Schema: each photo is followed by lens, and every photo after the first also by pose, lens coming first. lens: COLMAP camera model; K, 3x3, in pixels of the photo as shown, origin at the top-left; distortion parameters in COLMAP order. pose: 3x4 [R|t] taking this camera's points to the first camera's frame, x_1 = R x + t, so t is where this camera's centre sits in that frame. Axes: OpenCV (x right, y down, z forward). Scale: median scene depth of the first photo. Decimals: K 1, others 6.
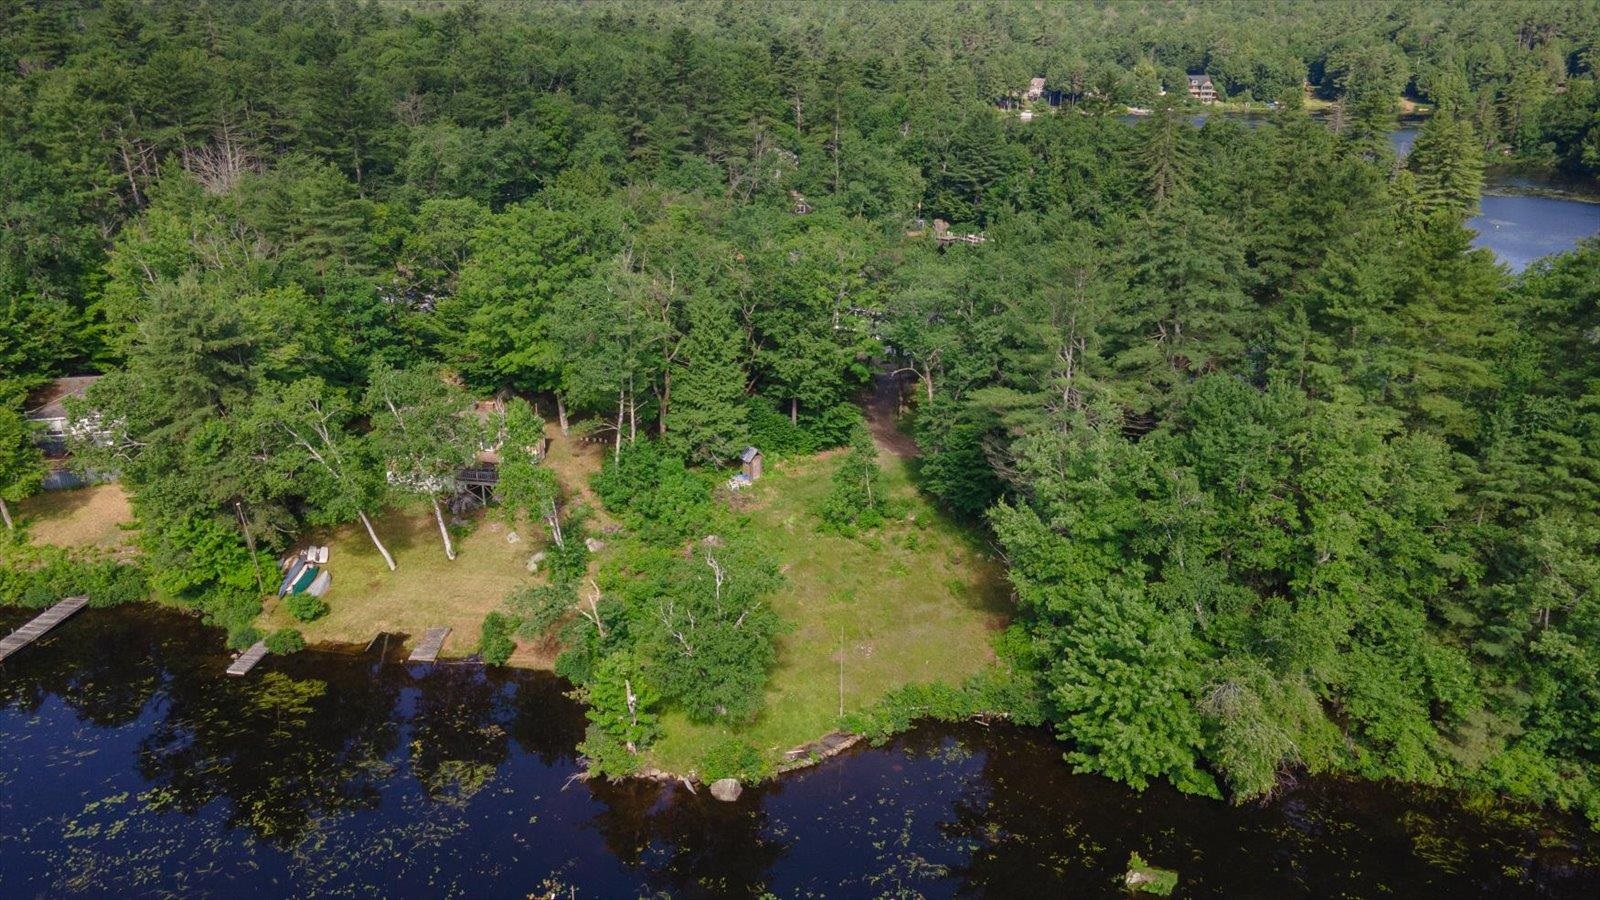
lens RADIAL K [[1176.9, 0, 800.8], [0, 1176.9, 445.2], [0, 0, 1]] dist [0.053232, 0.013754]
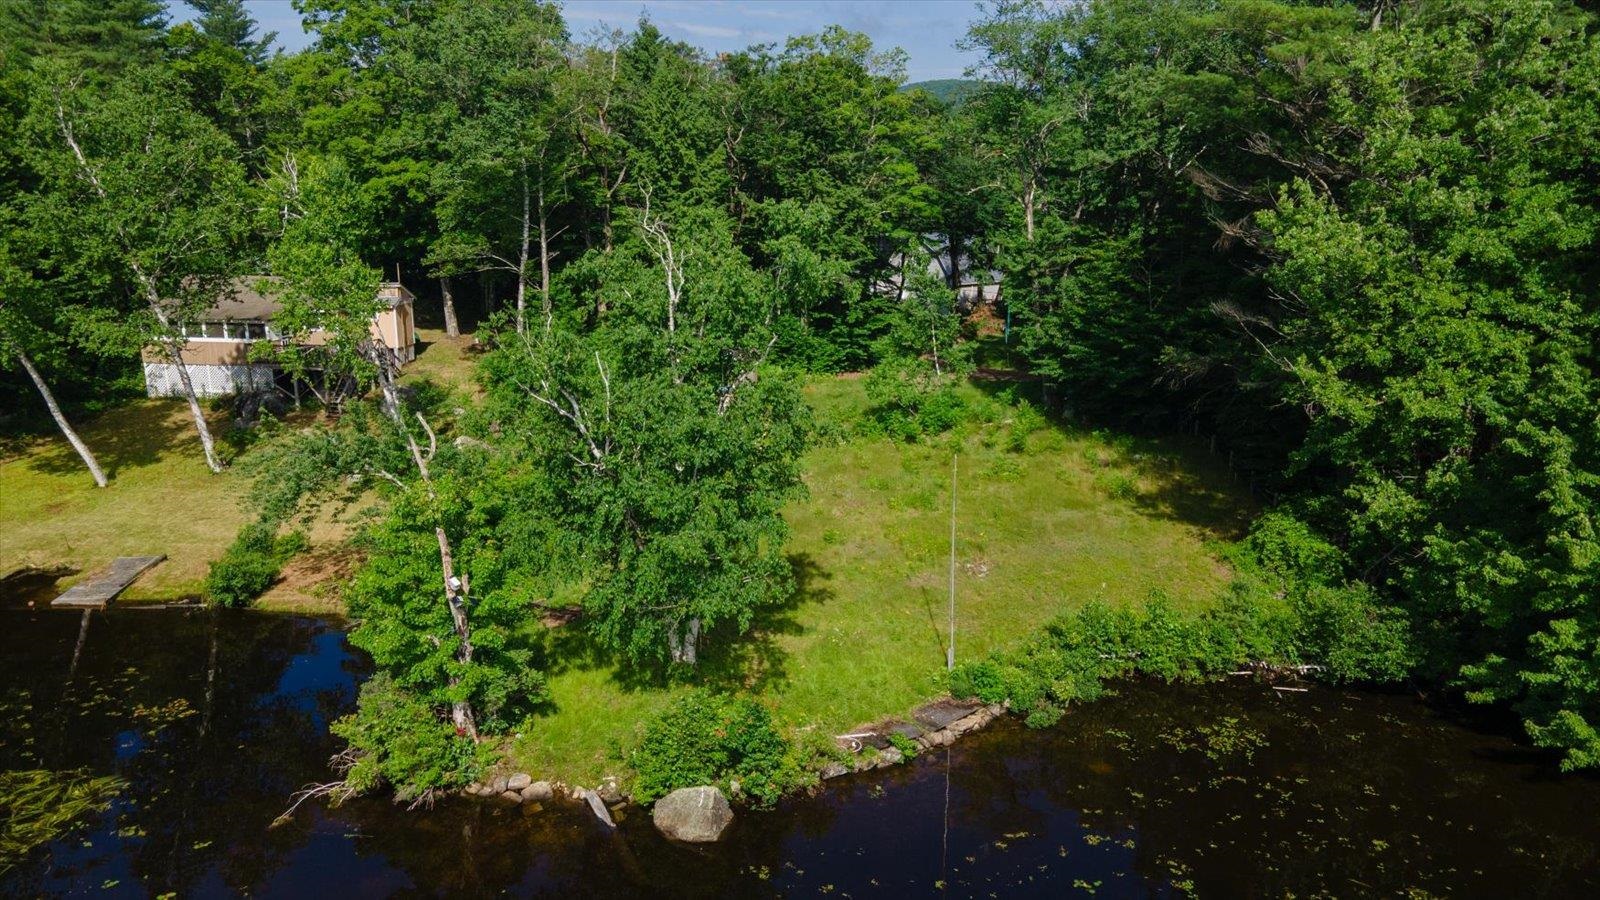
lens RADIAL K [[1176.9, 0, 796.4], [0, 1176.9, 449.3], [0, 0, 1]] dist [0.053232, 0.013754]
pose [[0.999870, -0.010158, 0.012546, -0.029529], [0.011581, 0.992814, -0.119106, 0.199169], [-0.011246, 0.119236, 0.992802, 0.542699]]
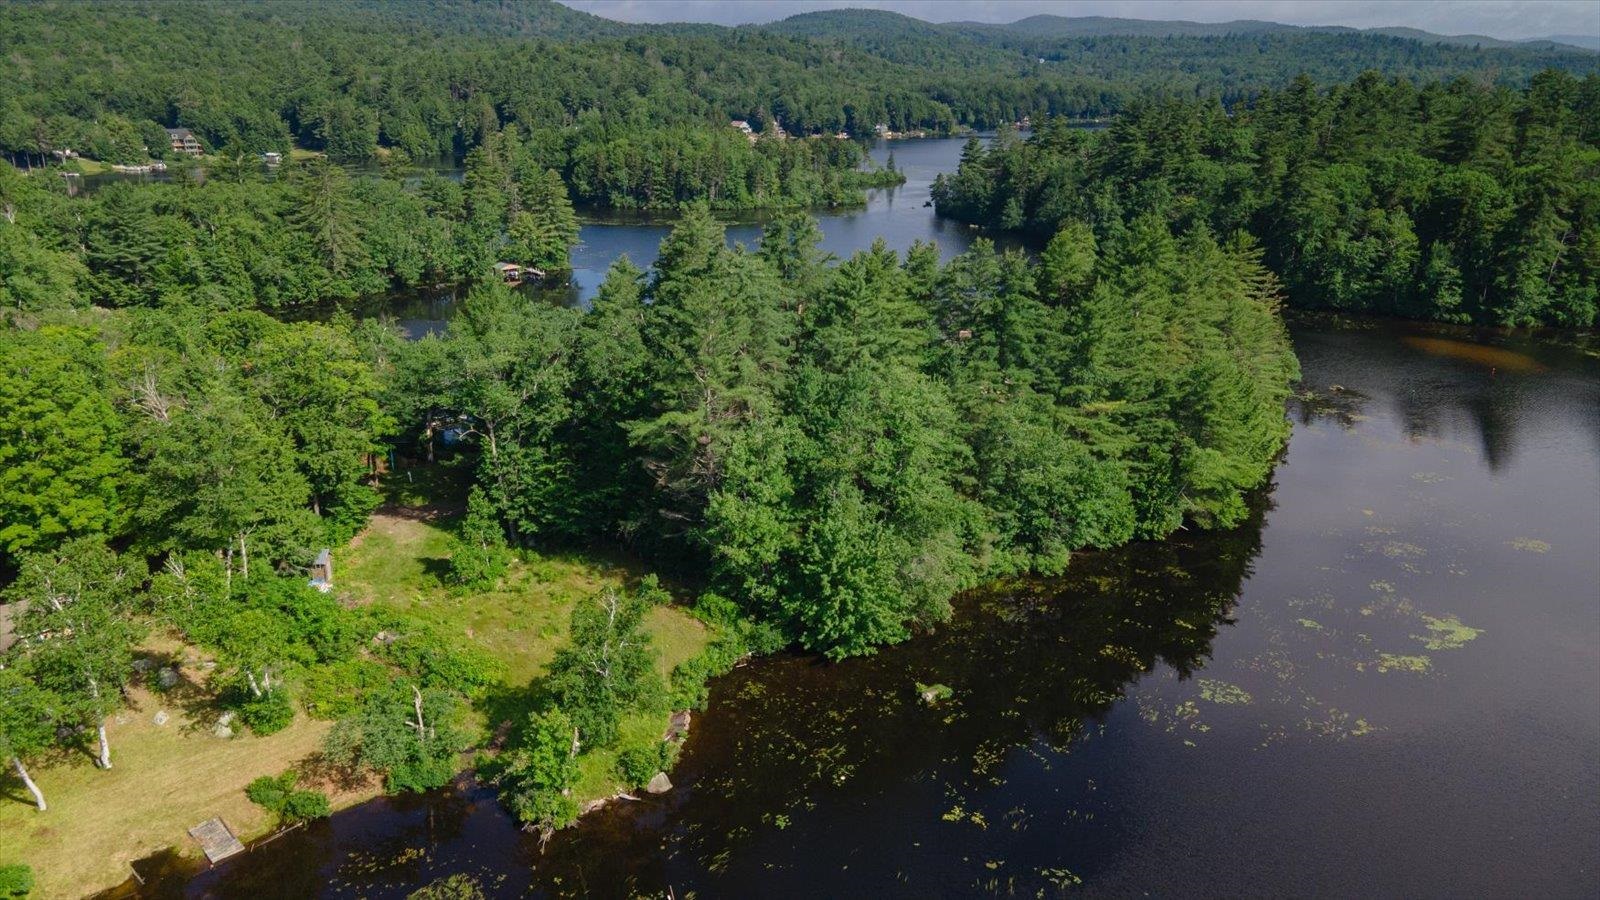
lens RADIAL K [[1176.9, 0, 798.7], [0, 1176.9, 441.9], [0, 0, 1]] dist [0.053232, 0.013754]
pose [[0.658086, -0.234599, 0.715462, -0.671436], [0.259799, 0.962614, 0.076675, -0.082200], [-0.706702, 0.135417, 0.694431, 0.036830]]
